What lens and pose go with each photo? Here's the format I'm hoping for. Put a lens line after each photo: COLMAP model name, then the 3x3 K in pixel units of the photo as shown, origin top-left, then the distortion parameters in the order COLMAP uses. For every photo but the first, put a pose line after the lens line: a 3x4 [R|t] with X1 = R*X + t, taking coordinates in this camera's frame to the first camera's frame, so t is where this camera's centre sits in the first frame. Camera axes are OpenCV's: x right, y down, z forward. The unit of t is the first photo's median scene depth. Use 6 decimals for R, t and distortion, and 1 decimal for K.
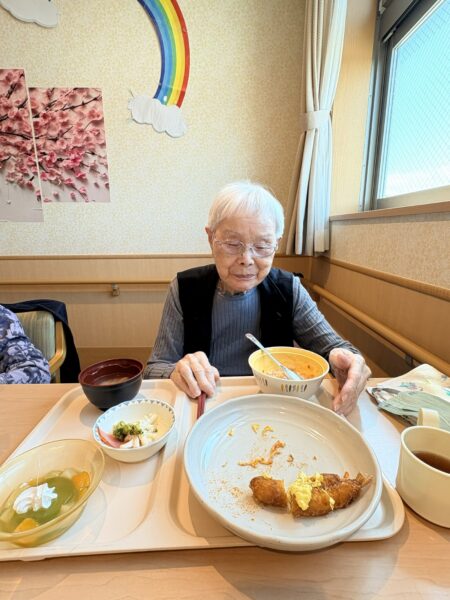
lens RADIAL K [[295.0, 0, 224.1], [0, 295.0, 297.2], [0, 0, 1]] dist [-0.004508, -0.001243]
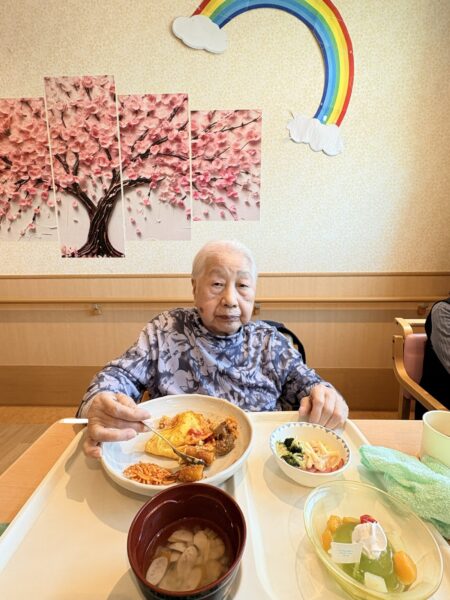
lens RADIAL K [[295.0, 0, 225.4], [0, 295.0, 300.2], [0, 0, 1]] dist [-0.004508, -0.001243]
pose [[0.998655, 0.005277, -0.051588, -0.476072], [-0.007724, 0.998849, -0.047344, -0.003629], [0.051278, 0.047679, 0.997546, 0.009805]]
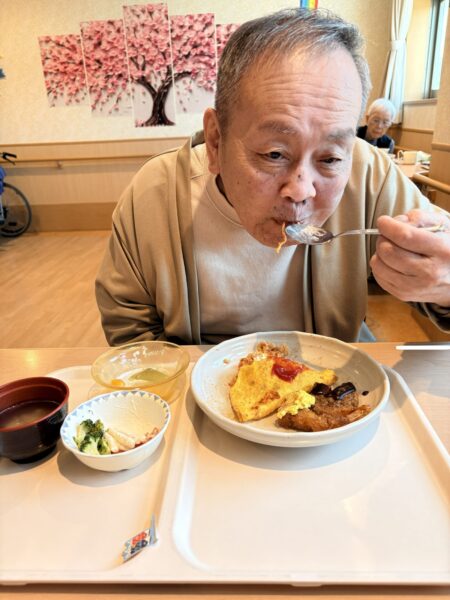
lens RADIAL K [[448.2, 0, 227.6], [0, 448.2, 302.0], [0, 0, 1]] dist [0.002829, 0.000802]
pose [[0.994896, 0.002614, -0.100870, -0.341293], [0.013237, 0.987644, 0.156154, 0.397376], [0.100032, -0.156692, 0.982569, -1.613731]]
